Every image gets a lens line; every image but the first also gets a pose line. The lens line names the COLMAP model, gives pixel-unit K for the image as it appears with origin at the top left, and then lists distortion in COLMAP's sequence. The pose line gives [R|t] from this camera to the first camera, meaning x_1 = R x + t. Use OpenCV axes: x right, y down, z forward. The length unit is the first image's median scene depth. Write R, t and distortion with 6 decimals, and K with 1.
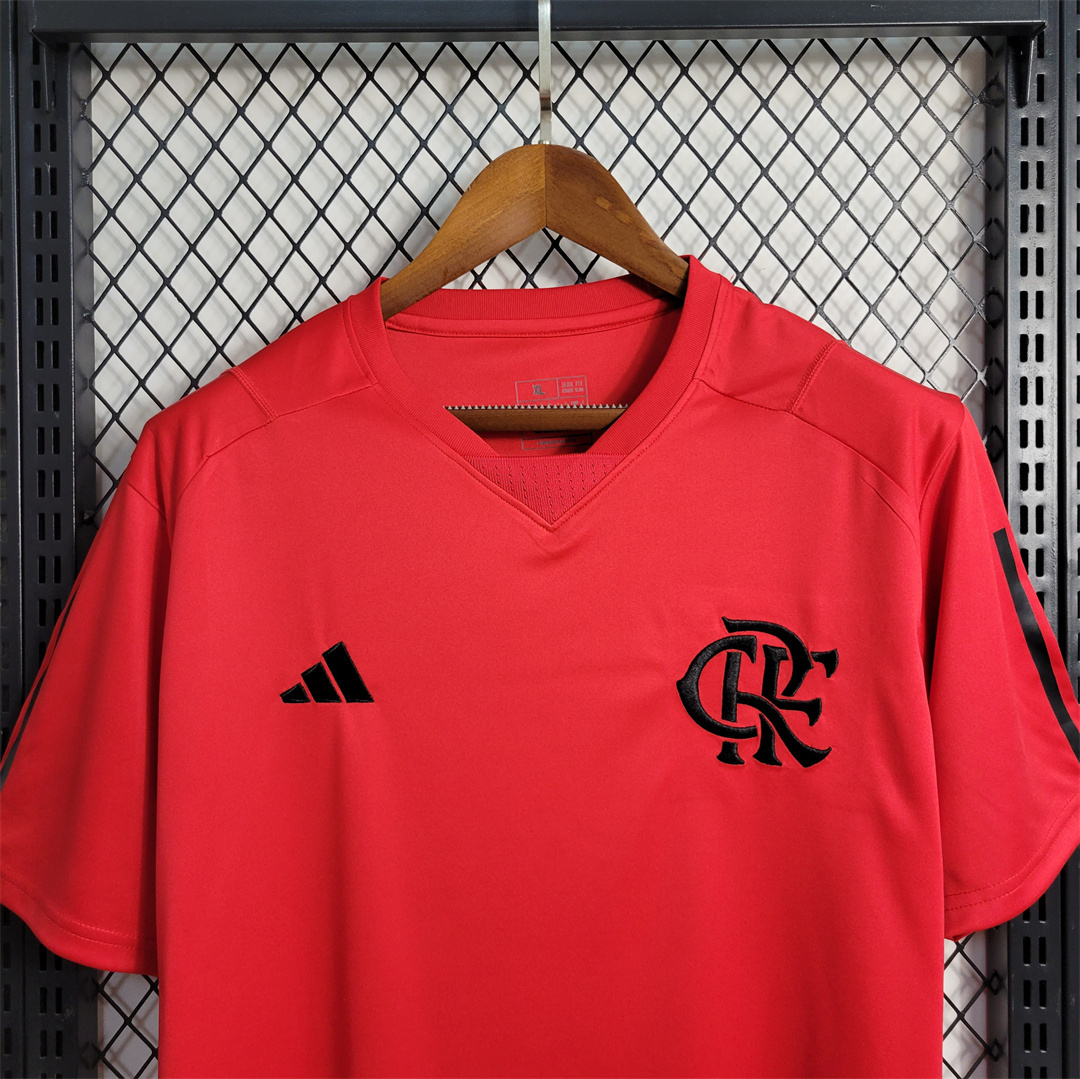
lens RADIAL K [[1053.9, 0, 539.4], [0, 1053.9, 537.9], [0, 0, 1]] dist [0.003443, 0.000000]
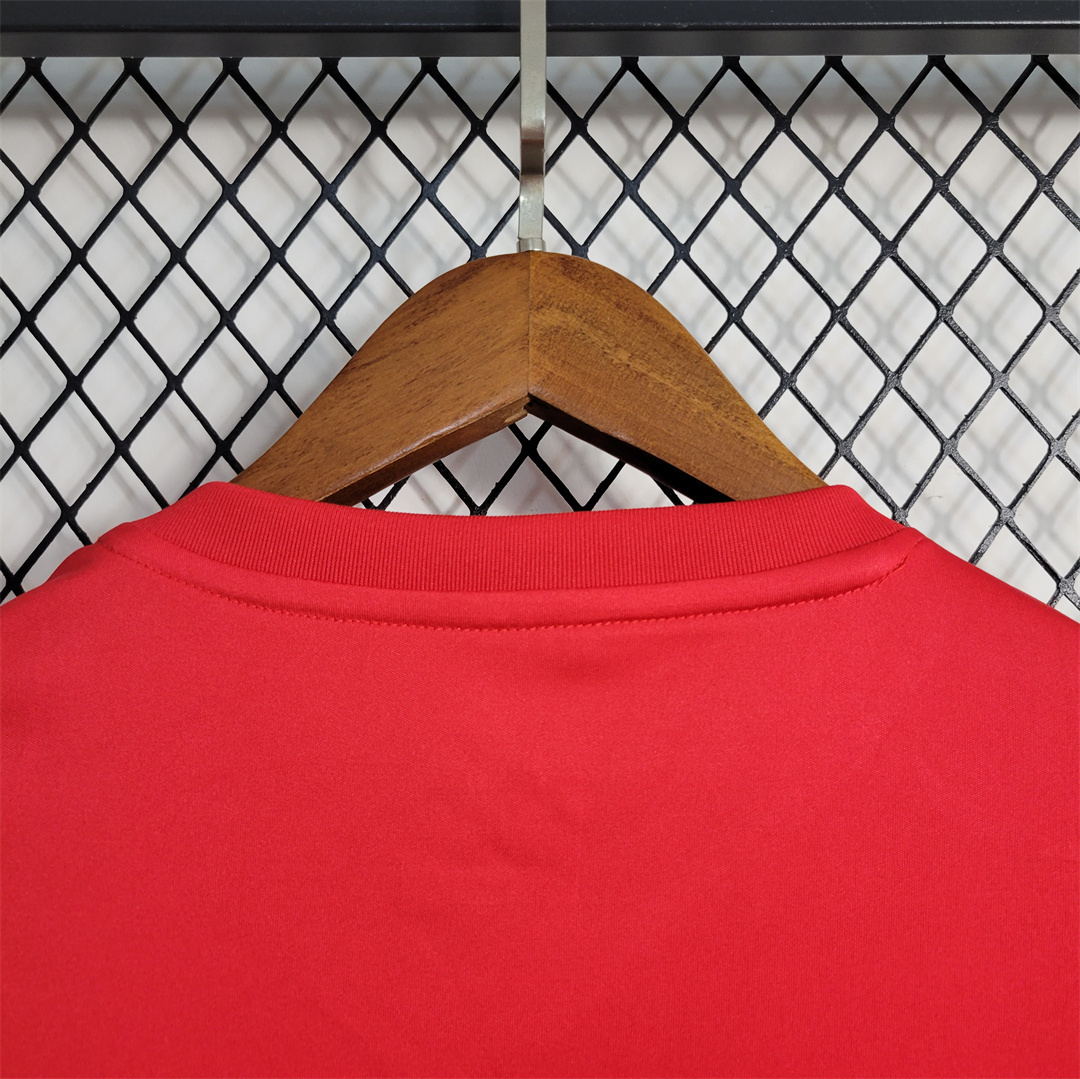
lens RADIAL K [[1053.9, 0, 543.5], [0, 1053.9, 535.1], [0, 0, 1]] dist [0.003443, 0.000000]
pose [[0.999900, 0.010039, -0.009974, 0.027862], [-0.011107, 0.993482, -0.113450, -0.185141], [0.008770, 0.113550, 0.993494, 0.516140]]
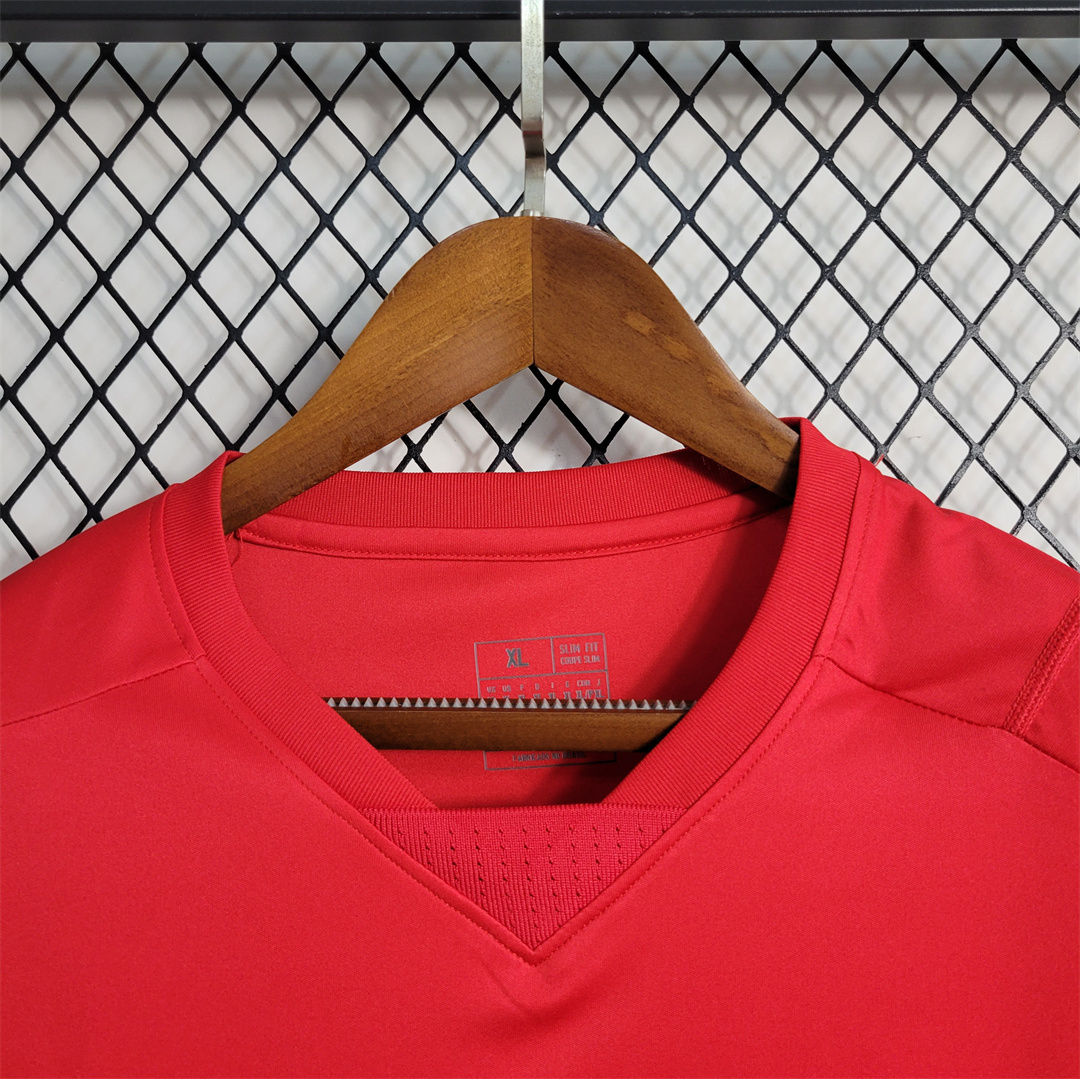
lens RADIAL K [[1053.9, 0, 540.5], [0, 1053.9, 539.8], [0, 0, 1]] dist [0.003443, 0.000000]
pose [[0.999828, 0.010674, -0.015165, 0.018883], [-0.012211, 0.994378, -0.105185, -0.143924], [0.013956, 0.105352, 0.994337, 0.456170]]
